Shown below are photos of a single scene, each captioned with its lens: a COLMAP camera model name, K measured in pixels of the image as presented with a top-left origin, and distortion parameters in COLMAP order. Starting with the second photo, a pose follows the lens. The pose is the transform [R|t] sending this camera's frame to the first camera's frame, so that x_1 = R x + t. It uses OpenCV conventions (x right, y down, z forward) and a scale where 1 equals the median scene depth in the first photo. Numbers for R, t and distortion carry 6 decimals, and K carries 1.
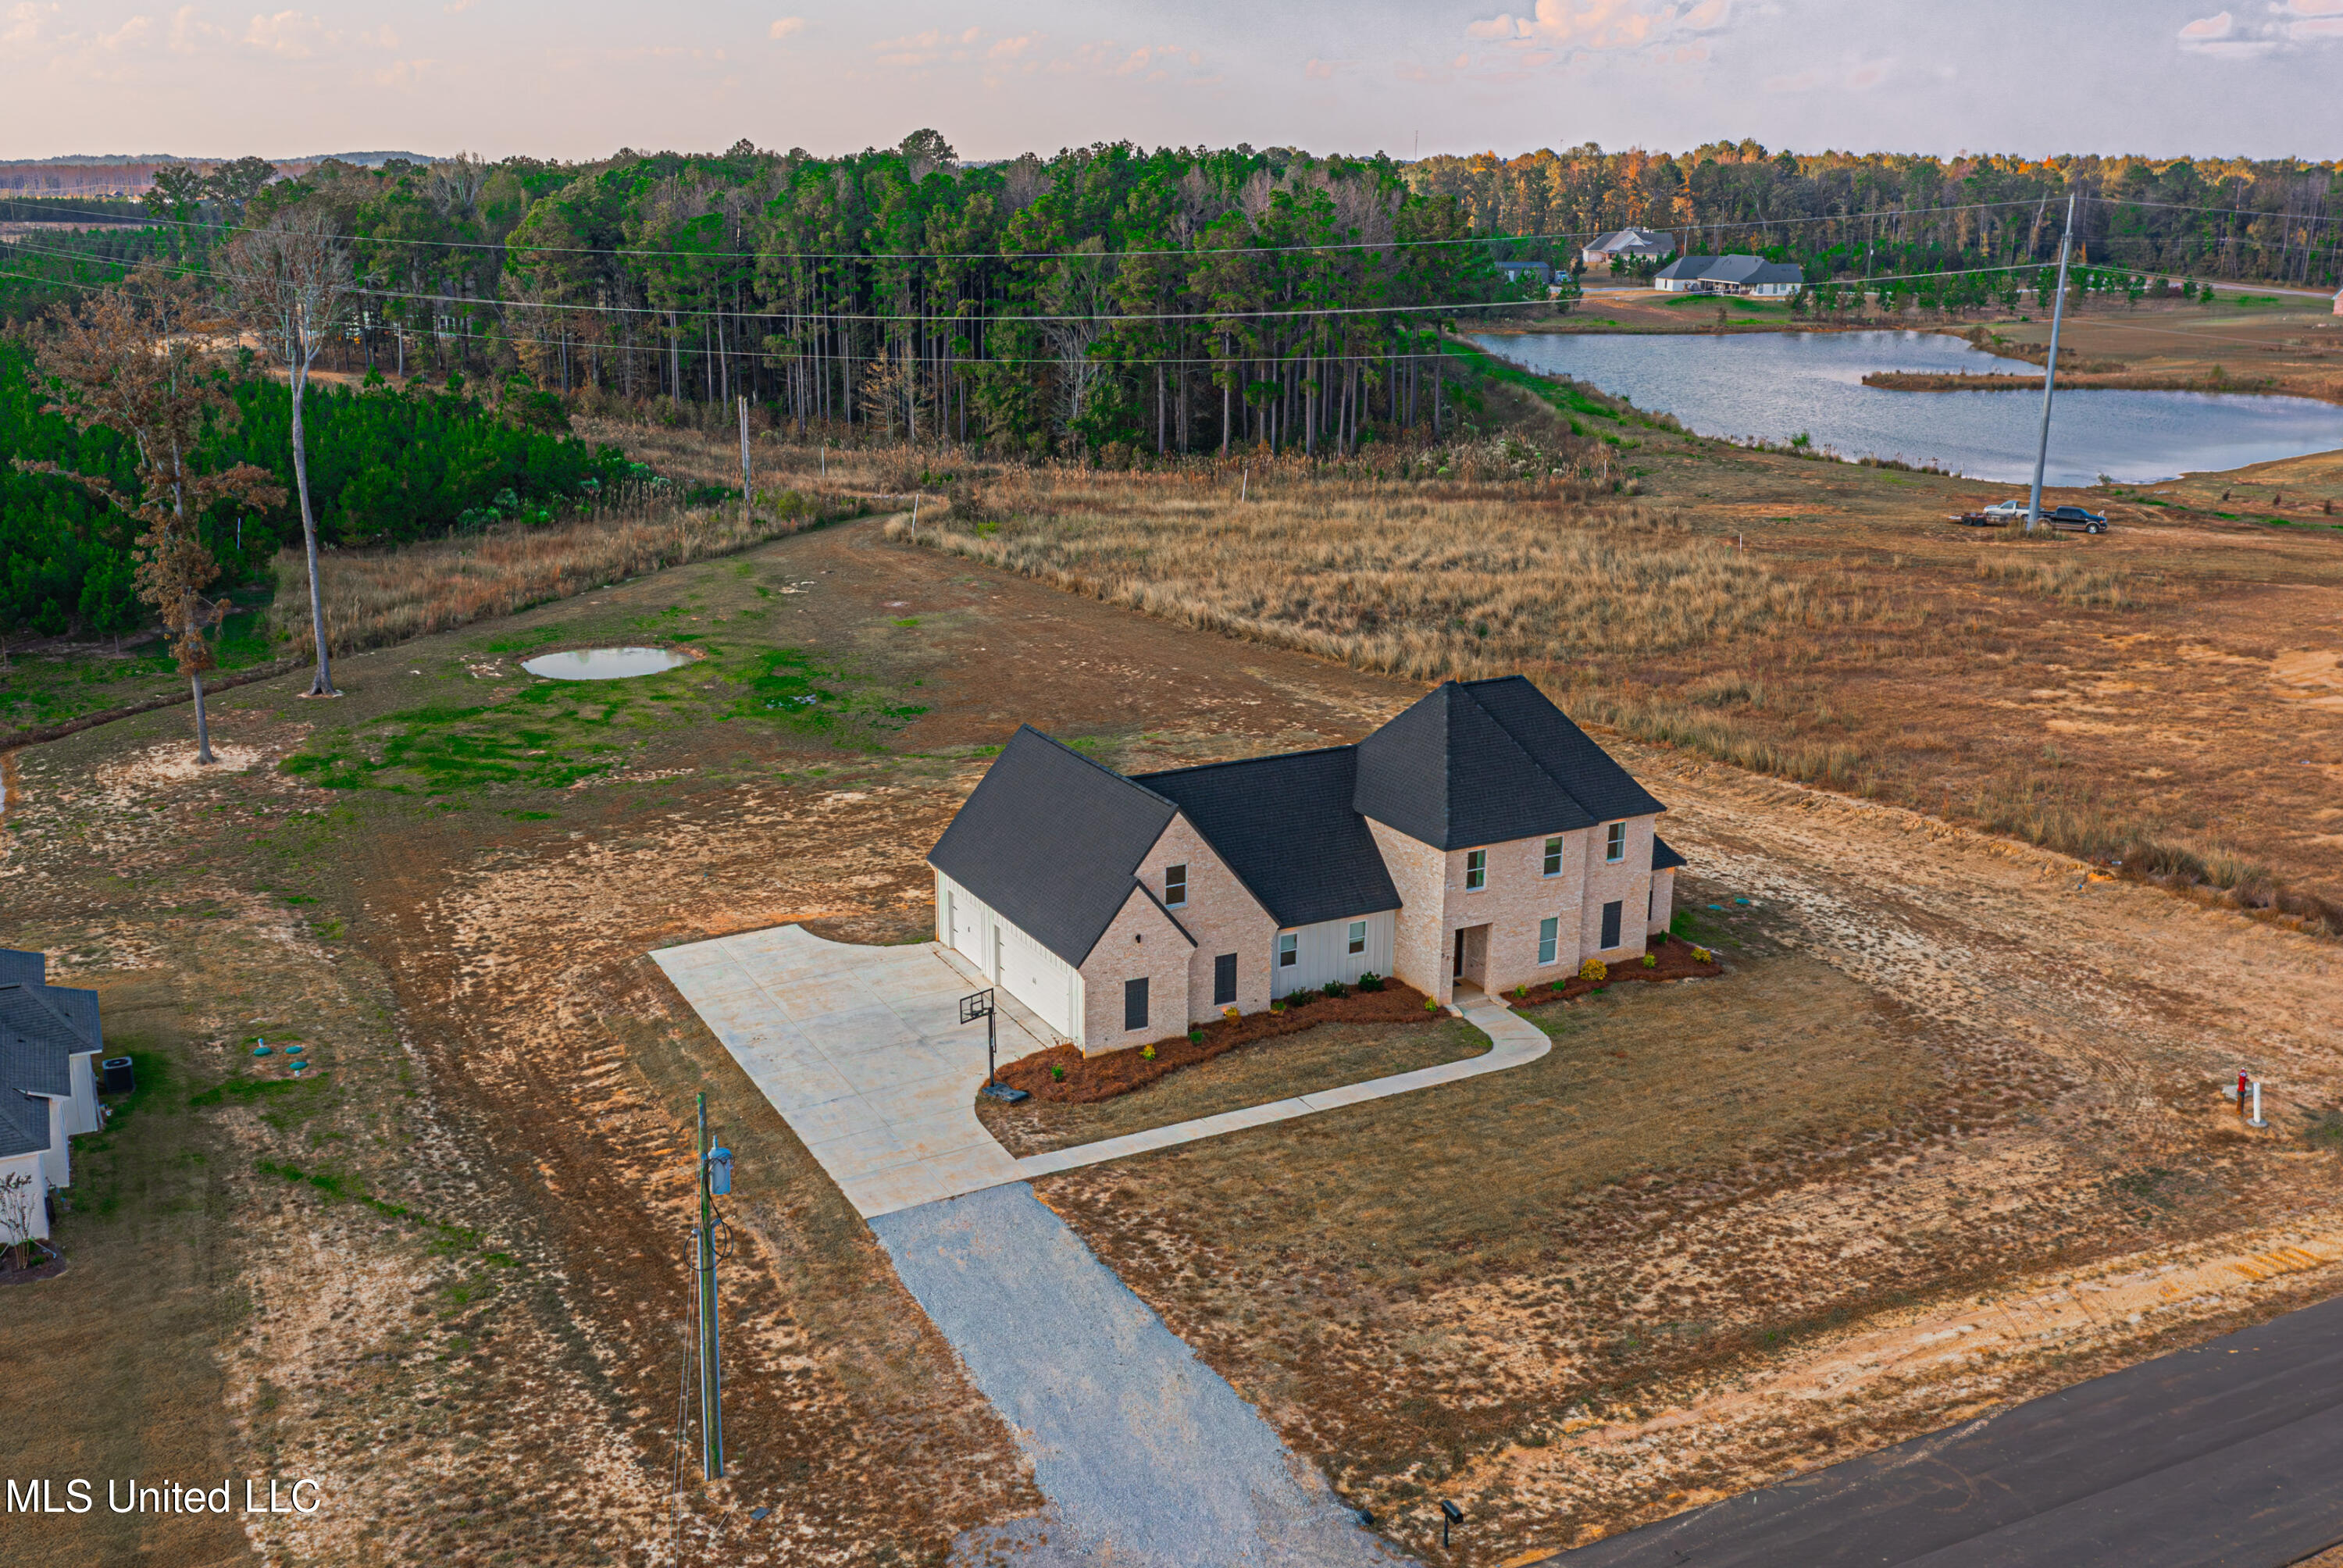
lens RADIAL K [[2100.0, 0, 1097.5], [0, 2100.0, 732.5], [0, 0, 1]] dist [0.009338, 0.004441]
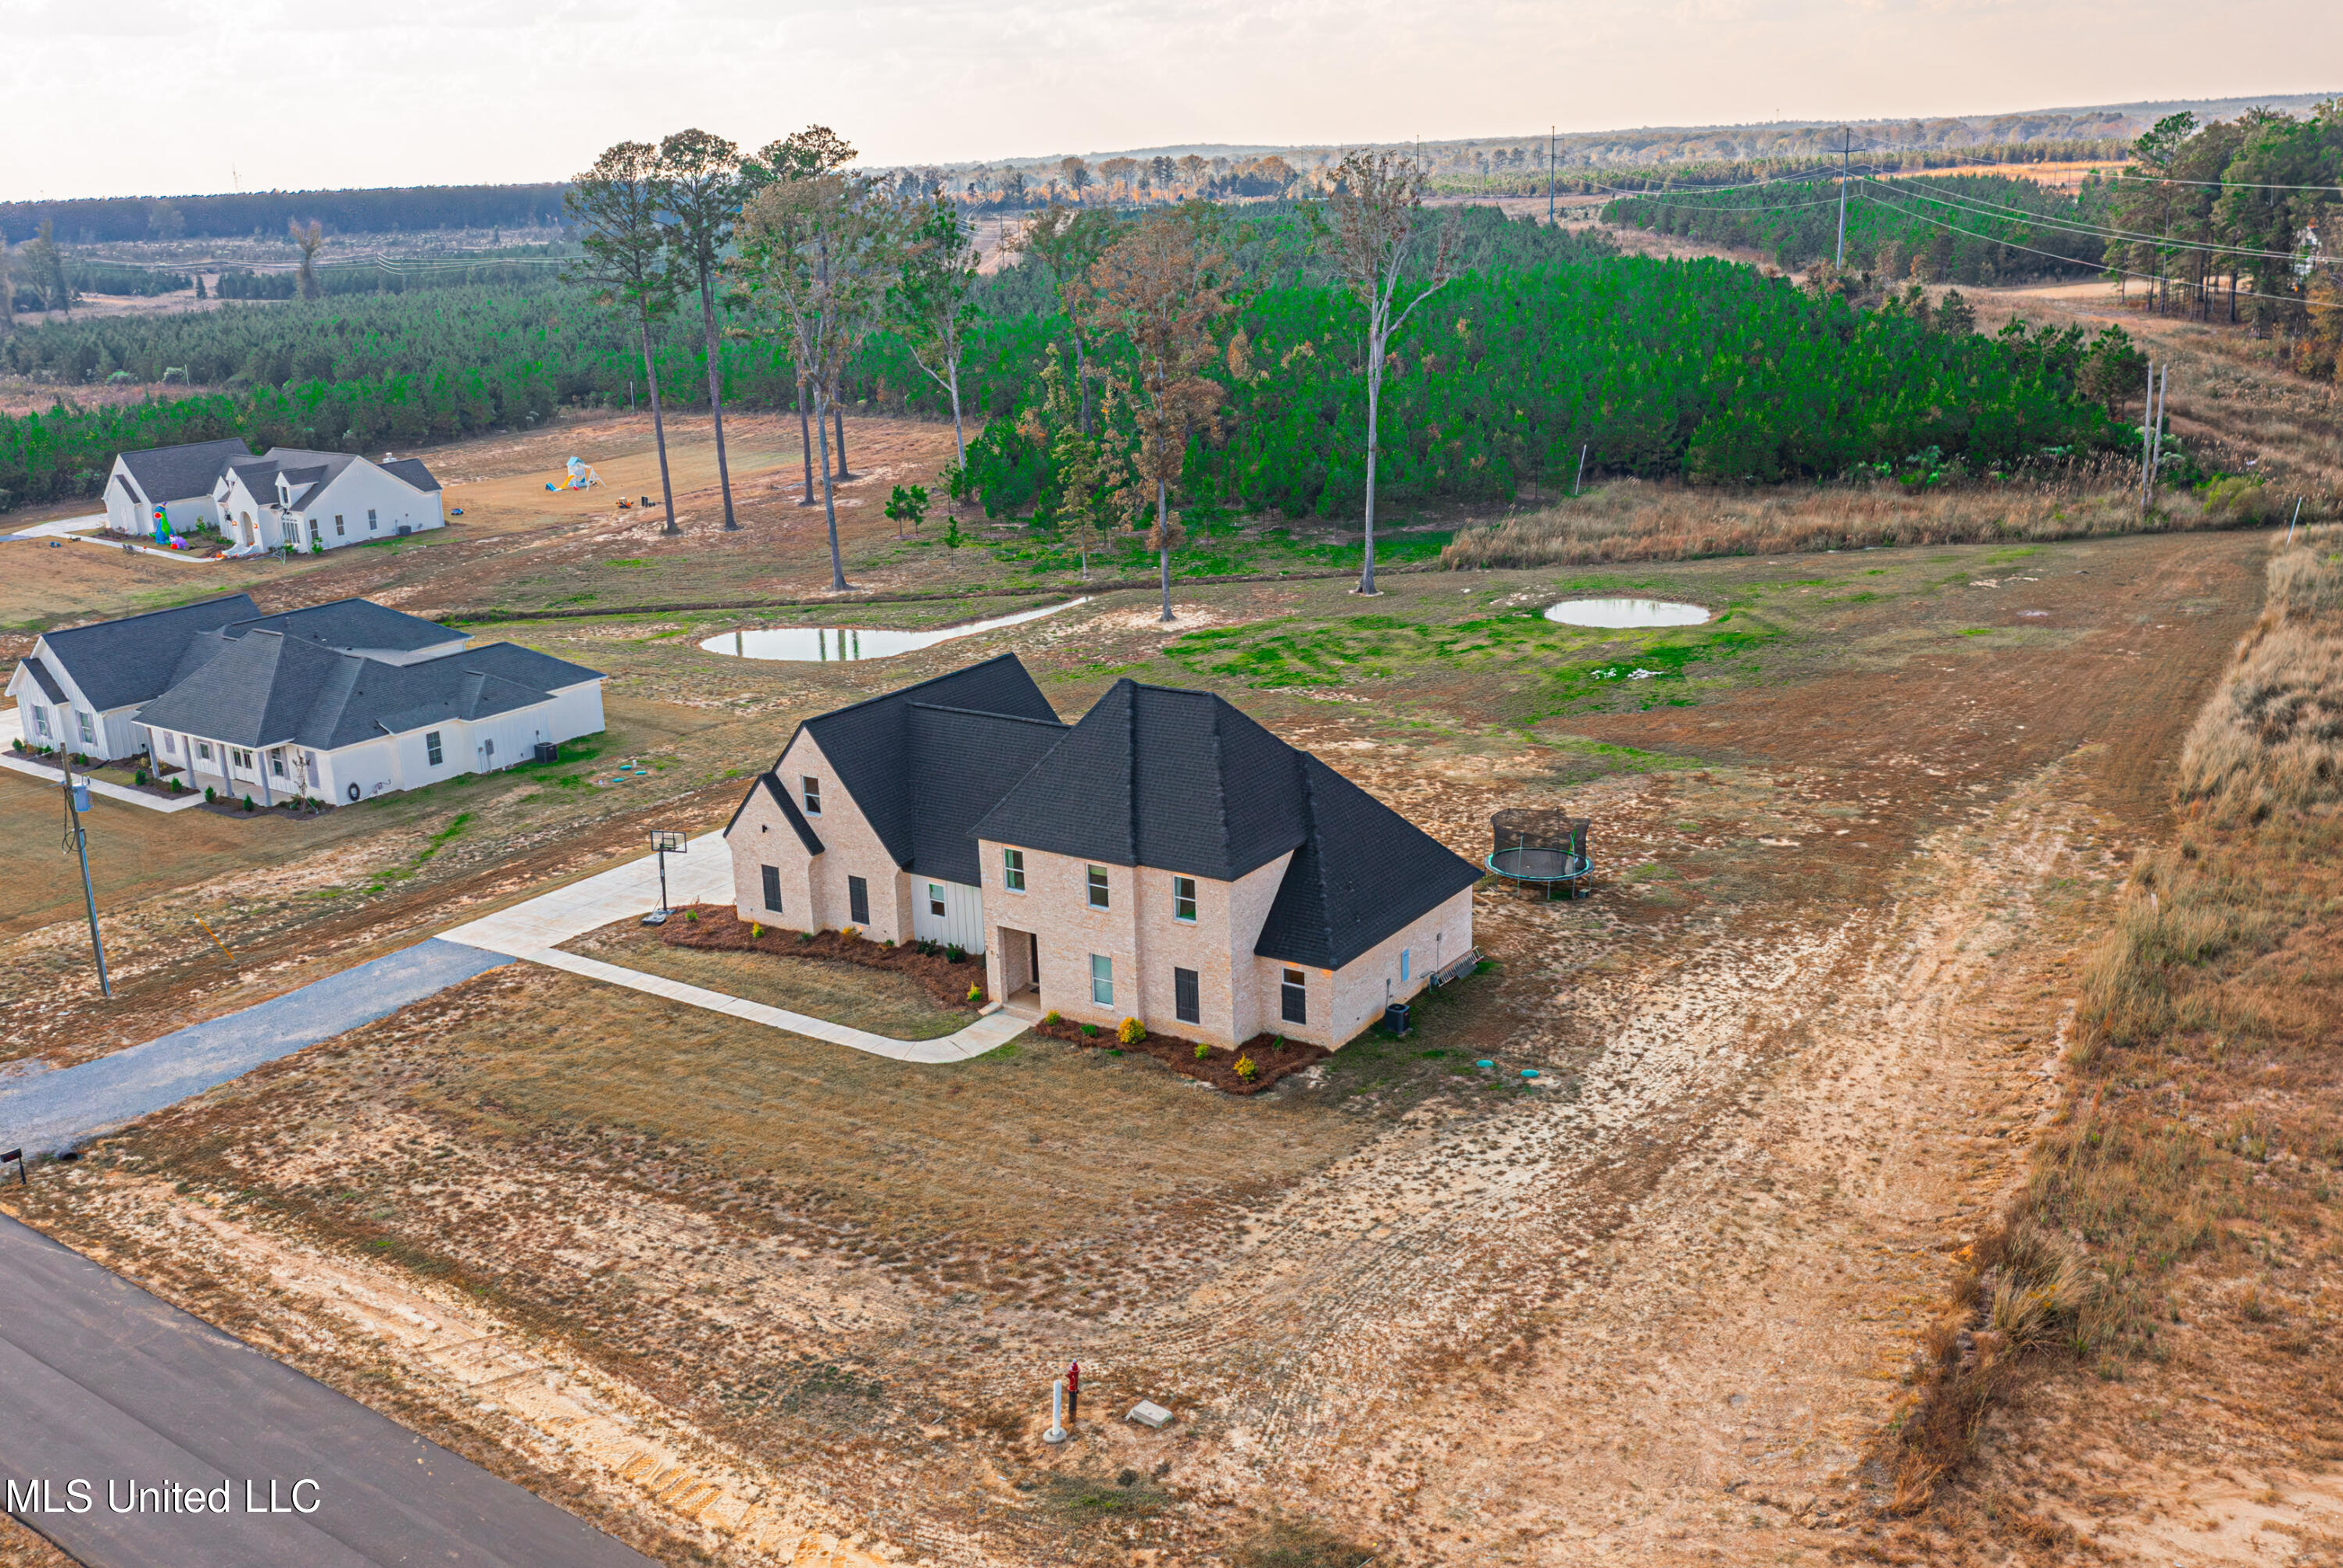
lens RADIAL K [[2100.0, 0, 1097.5], [0, 2100.0, 732.5], [0, 0, 1]] dist [0.009338, 0.004441]
pose [[0.460494, 0.208458, -0.862839, 1.006805], [-0.184211, 0.973315, 0.136835, -0.131246], [0.868338, 0.095933, 0.486606, 0.577723]]
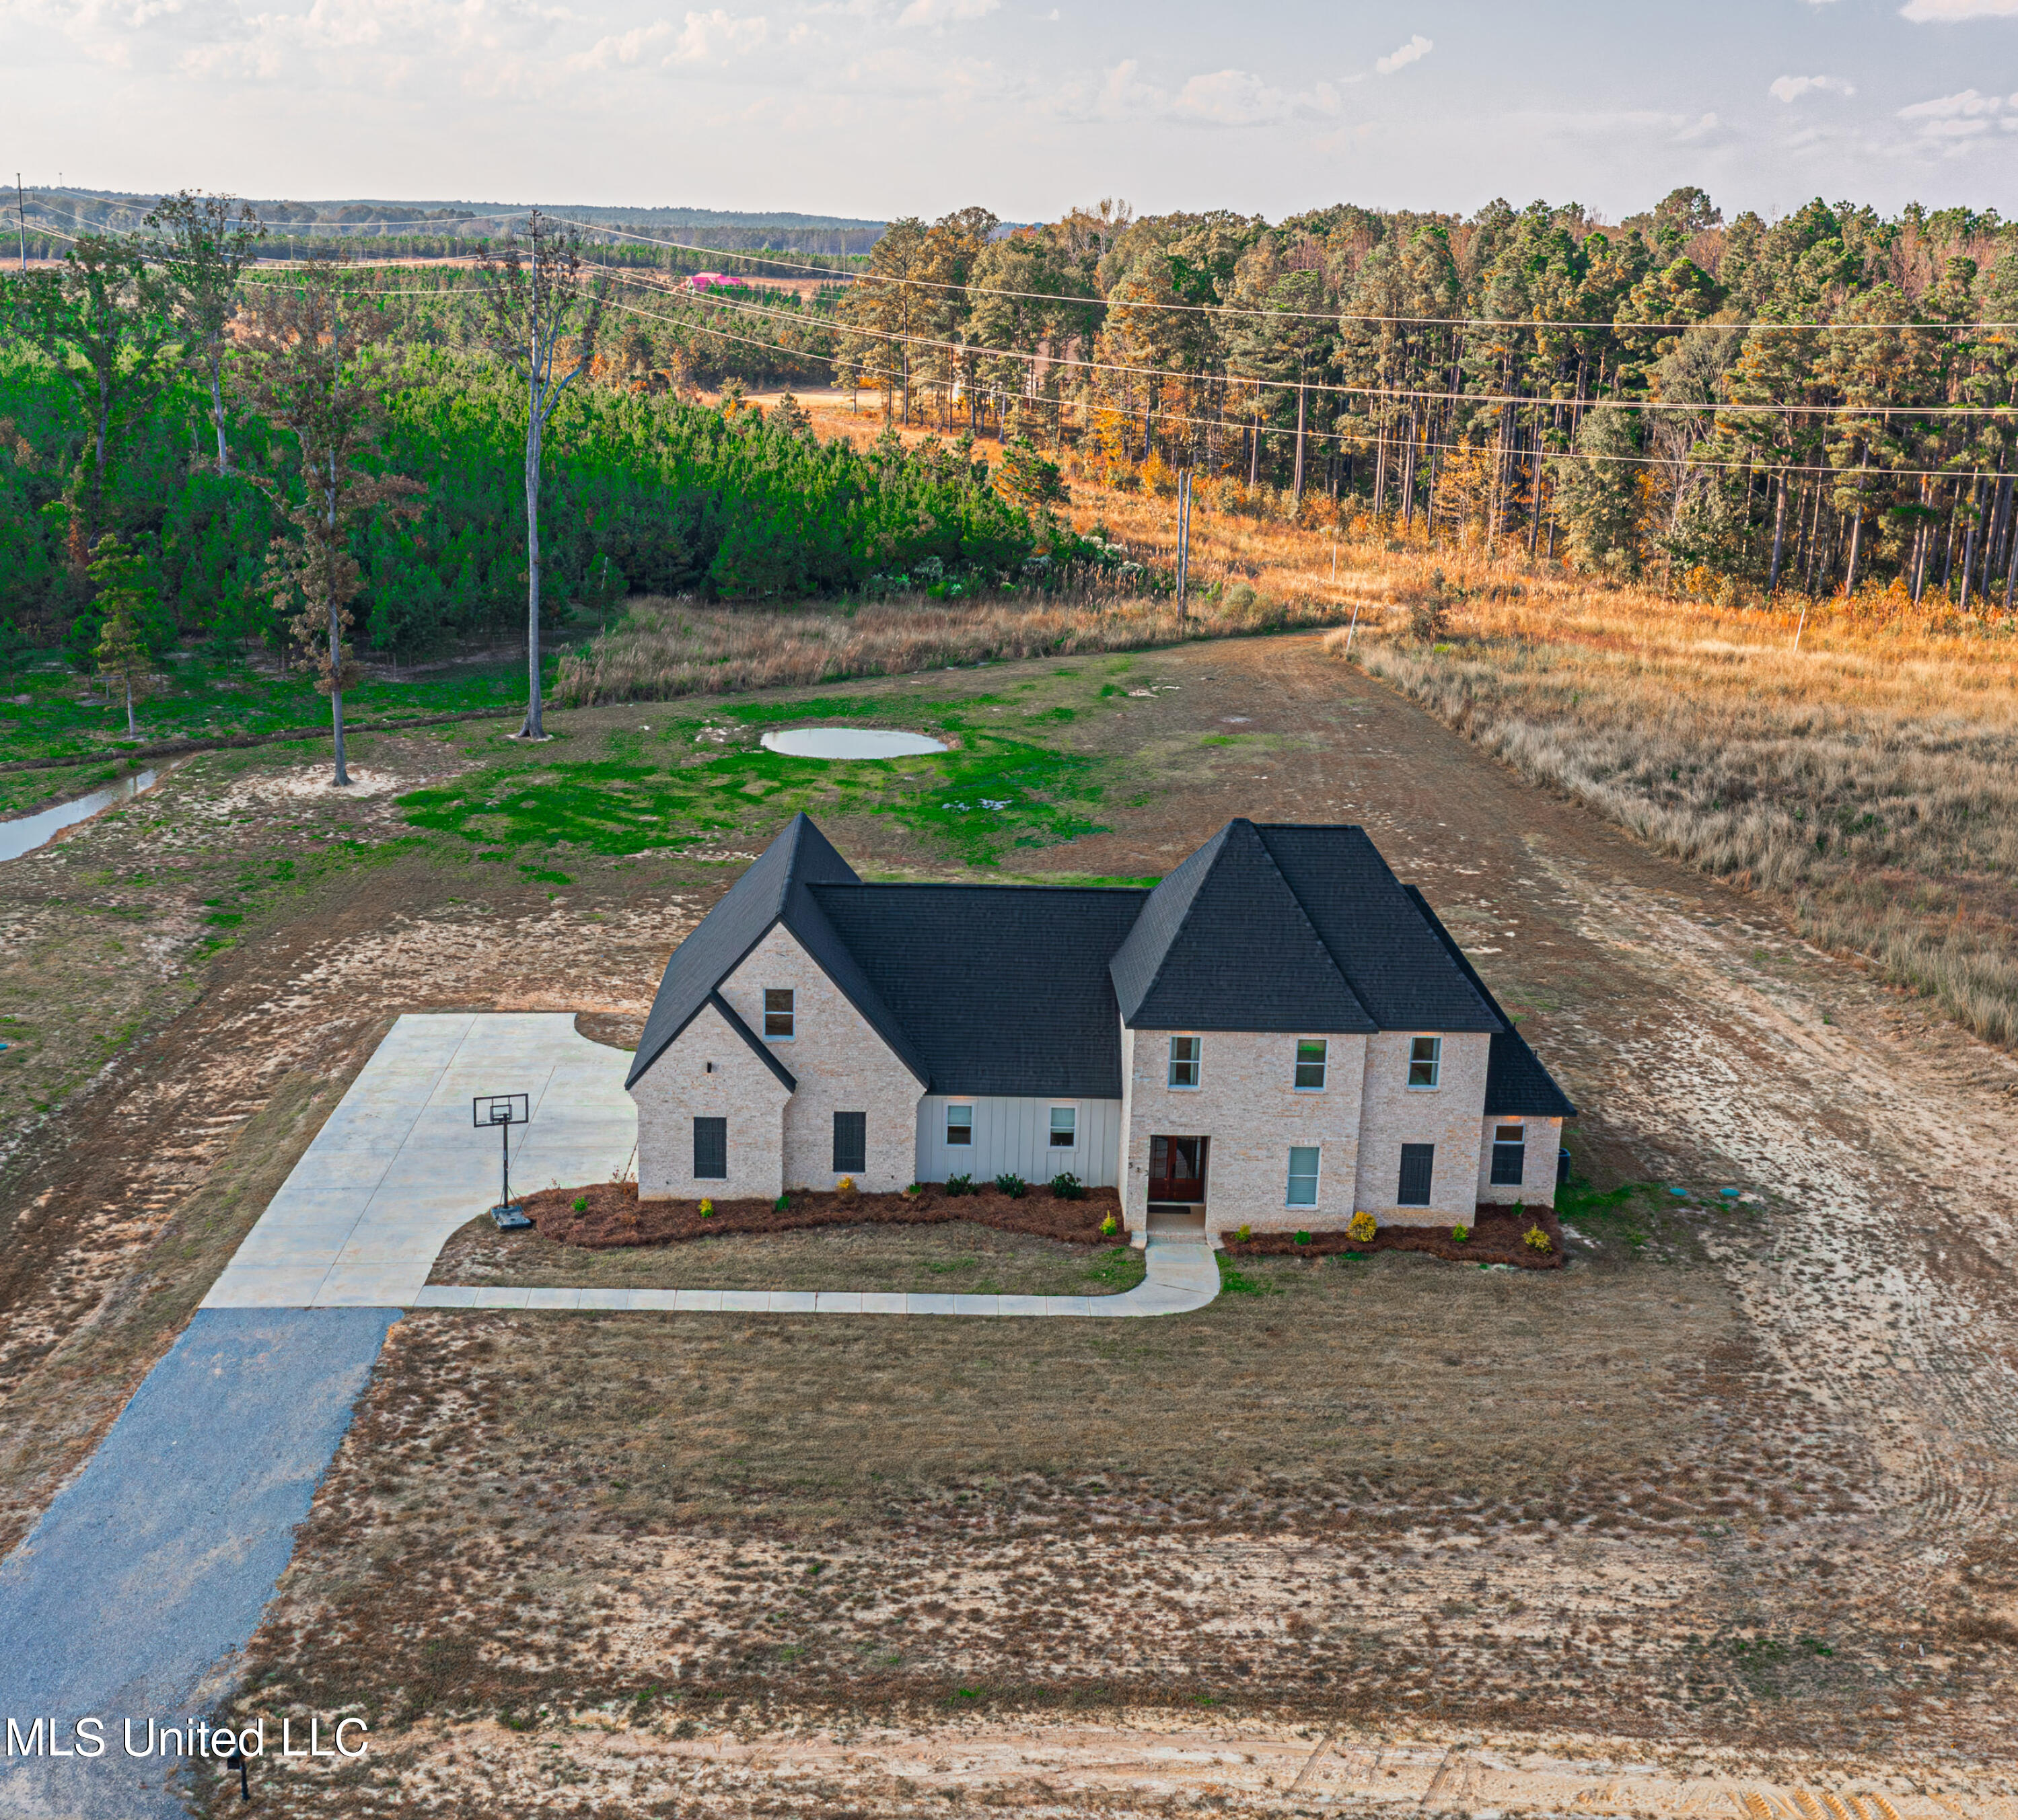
lens RADIAL K [[2436.0, 0, 1009.0], [0, 2436.0, 910.0], [0, 0, 1]] dist [0.002436, 0.032662]
pose [[0.905954, 0.137298, -0.400495, 0.474605], [-0.136627, 0.990157, 0.030384, -0.007230], [0.400725, 0.027192, 0.915795, 0.167452]]
